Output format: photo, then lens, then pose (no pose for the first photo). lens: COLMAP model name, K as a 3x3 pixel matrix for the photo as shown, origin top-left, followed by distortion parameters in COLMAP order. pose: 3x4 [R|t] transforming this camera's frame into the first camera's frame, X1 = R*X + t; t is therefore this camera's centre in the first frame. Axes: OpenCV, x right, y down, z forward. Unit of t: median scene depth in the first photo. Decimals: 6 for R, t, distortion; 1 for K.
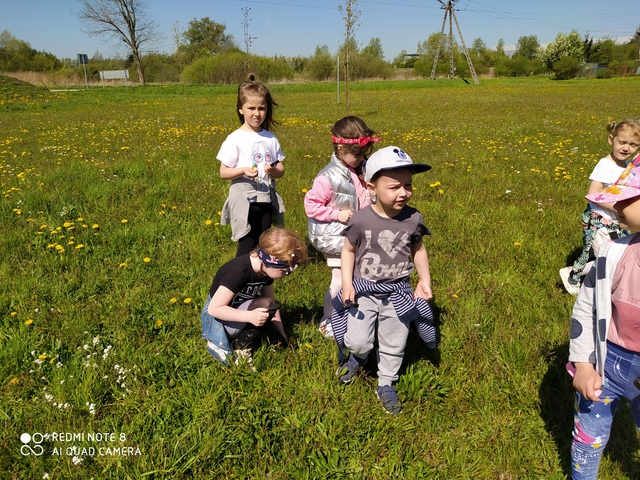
lens RADIAL K [[468.3, 0, 341.3], [0, 468.3, 242.3], [0, 0, 1]] dist [0.069978, -0.110109]
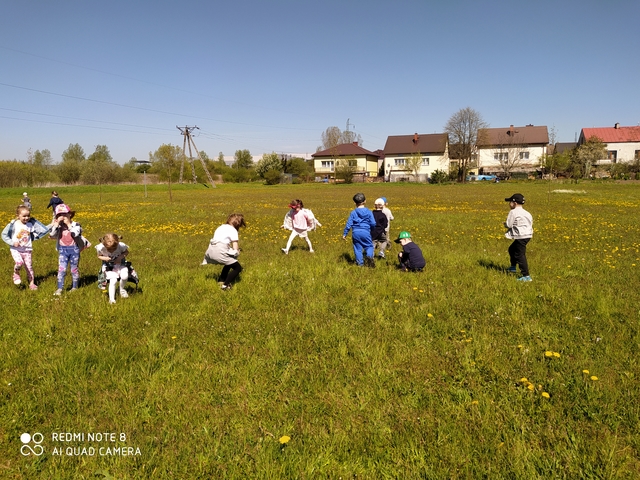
lens RADIAL K [[468.3, 0, 312.2], [0, 468.3, 239.7], [0, 0, 1]] dist [0.069978, -0.110109]
pose [[0.878077, -0.055808, 0.475254, -0.084650], [0.154650, 0.972974, -0.171476, 0.063502], [-0.452840, 0.224067, 0.862977, -0.190317]]
